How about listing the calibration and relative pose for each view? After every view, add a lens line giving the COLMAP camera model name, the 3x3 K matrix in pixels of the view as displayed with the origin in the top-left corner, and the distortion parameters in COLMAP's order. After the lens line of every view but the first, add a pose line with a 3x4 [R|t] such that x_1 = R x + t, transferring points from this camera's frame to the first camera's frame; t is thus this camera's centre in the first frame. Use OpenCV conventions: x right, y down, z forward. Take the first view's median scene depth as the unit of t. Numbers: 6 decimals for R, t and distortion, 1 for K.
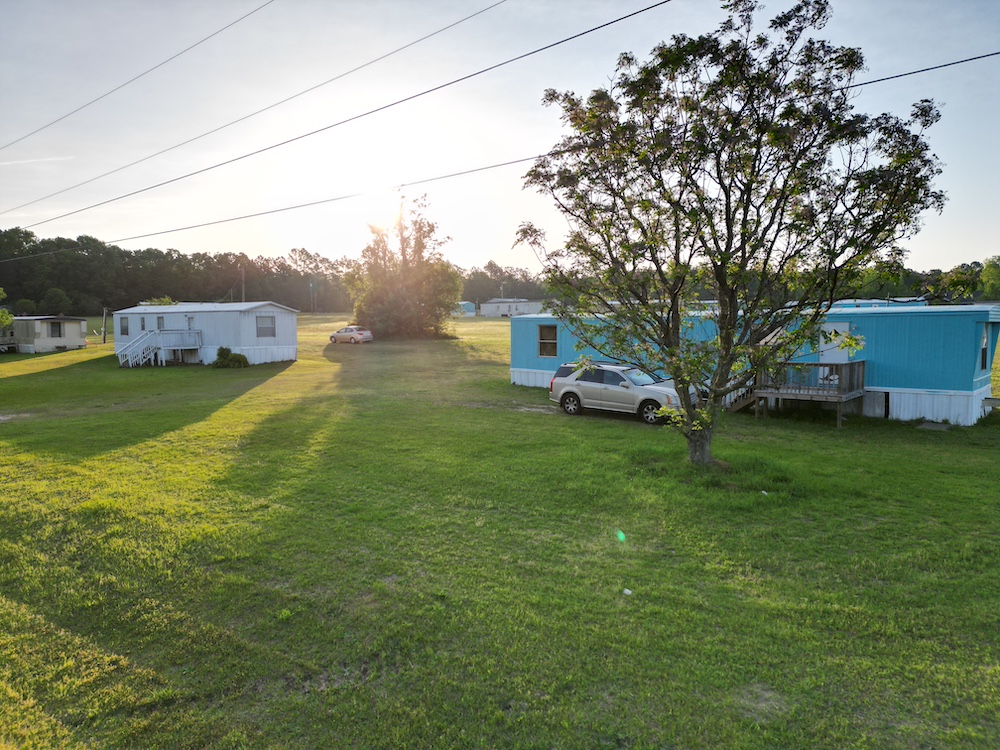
lens RADIAL K [[696.6, 0, 500.0], [0, 696.6, 375.0], [0, 0, 1]] dist [0.097010, -0.087360]
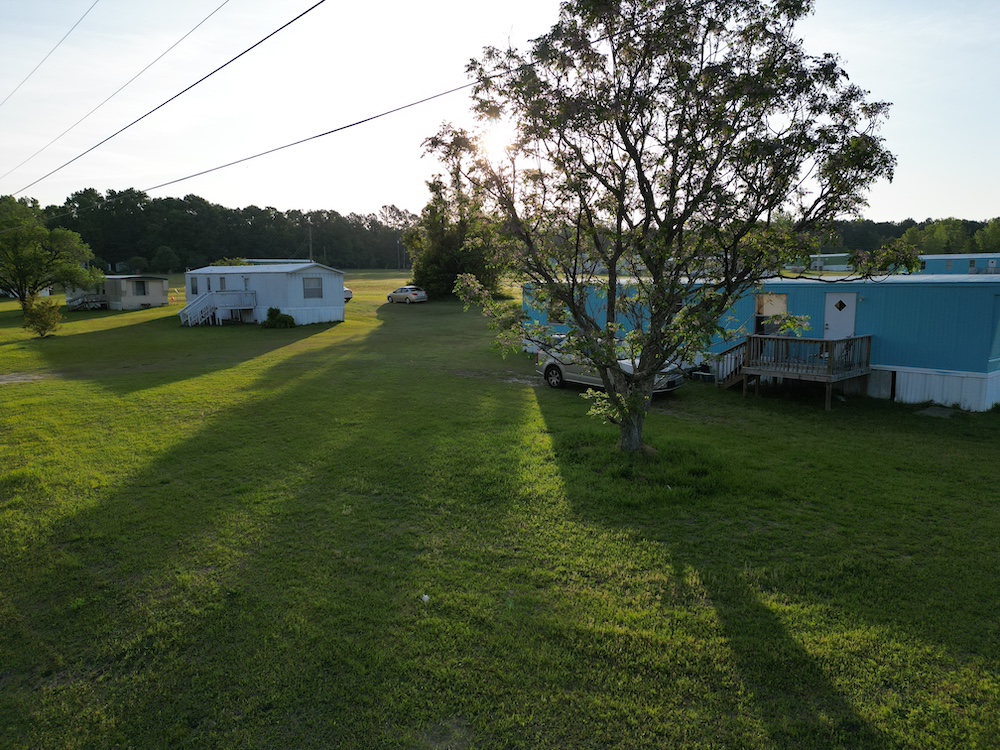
lens RADIAL K [[696.6, 0, 500.0], [0, 696.6, 375.0], [0, 0, 1]] dist [0.097010, -0.087360]
pose [[0.990351, 0.019662, -0.137181, 0.167637], [-0.010787, 0.997818, 0.065140, -0.023960], [0.138162, -0.063032, 0.988402, 0.036654]]
